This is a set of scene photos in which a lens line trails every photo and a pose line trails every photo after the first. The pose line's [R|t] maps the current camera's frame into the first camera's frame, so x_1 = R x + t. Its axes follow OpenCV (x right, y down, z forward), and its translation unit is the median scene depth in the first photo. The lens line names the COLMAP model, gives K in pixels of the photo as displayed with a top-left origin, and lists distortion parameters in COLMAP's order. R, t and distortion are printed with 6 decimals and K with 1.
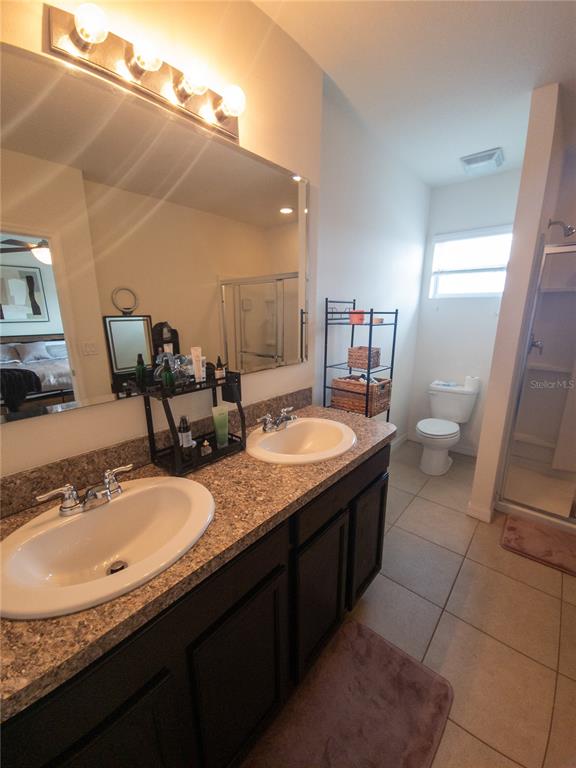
lens RADIAL K [[309.9, 0, 288.5], [0, 309.9, 387.9], [0, 0, 1]] dist [0.003336, 0.000208]
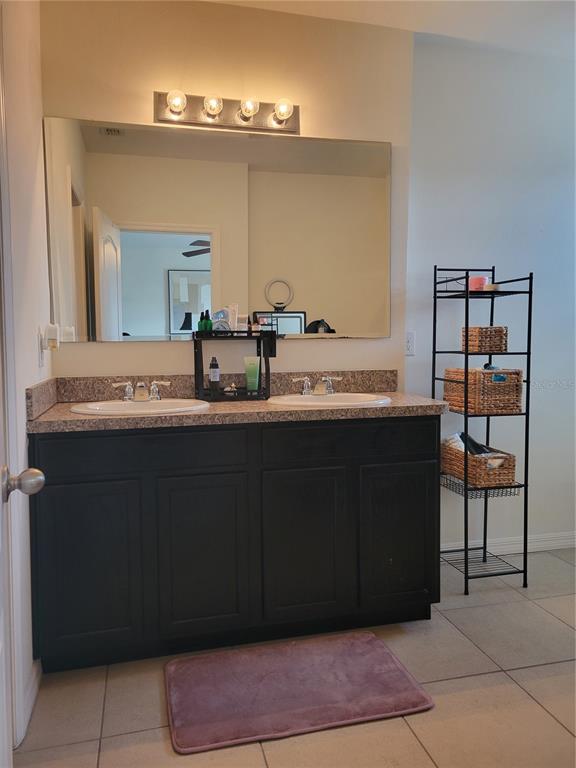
lens RADIAL K [[582.1, 0, 287.6], [0, 582.1, 383.1], [0, 0, 1]] dist [0.050650, 0.000755]
pose [[0.814340, 0.038447, -0.579113, 0.692008], [-0.133804, 0.983362, -0.122869, 0.244669], [0.564753, 0.177544, 0.805935, -0.383545]]
